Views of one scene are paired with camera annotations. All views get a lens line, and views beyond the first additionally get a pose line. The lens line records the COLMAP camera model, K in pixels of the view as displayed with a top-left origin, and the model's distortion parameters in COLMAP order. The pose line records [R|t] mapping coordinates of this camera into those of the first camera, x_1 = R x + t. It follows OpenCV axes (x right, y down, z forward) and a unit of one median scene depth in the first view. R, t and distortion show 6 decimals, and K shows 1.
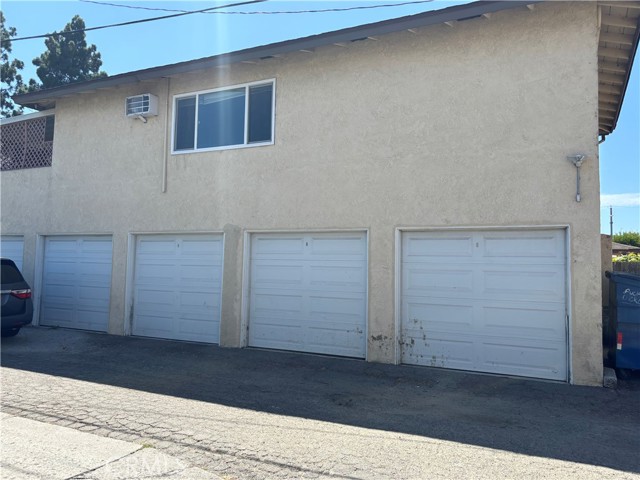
lens RADIAL K [[501.4, 0, 317.3], [0, 501.4, 246.4], [0, 0, 1]] dist [0.060501, -0.070862]
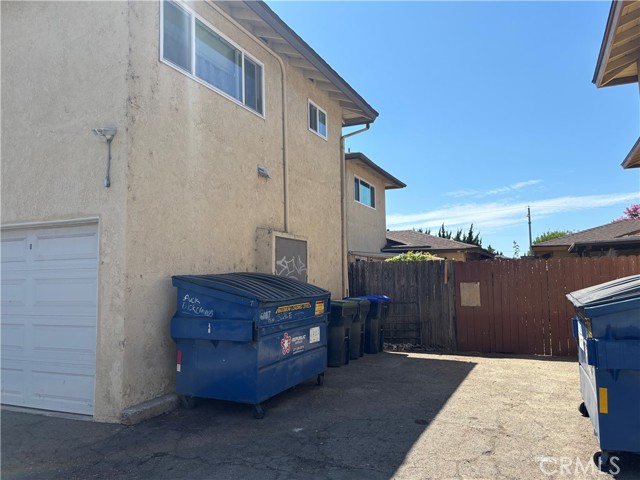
lens RADIAL K [[501.4, 0, 317.0], [0, 501.4, 248.2], [0, 0, 1]] dist [0.060501, -0.070862]
pose [[0.998286, -0.035160, 0.046785, 0.723078], [0.035977, 0.999212, -0.016754, 0.028761], [-0.046159, 0.018408, 0.998764, 0.180881]]
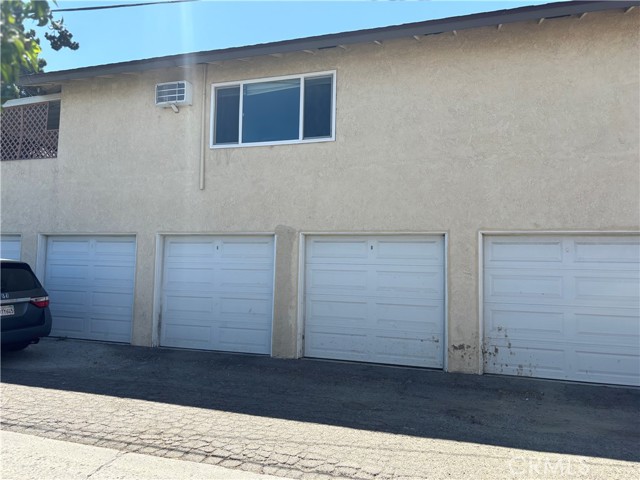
lens RADIAL K [[501.4, 0, 316.8], [0, 501.4, 247.0], [0, 0, 1]] dist [0.060501, -0.070862]
pose [[0.992409, 0.006579, 0.122808, -0.279998], [-0.006491, 0.999978, -0.001114, -0.004524], [-0.122813, 0.000309, 0.992430, 0.091697]]
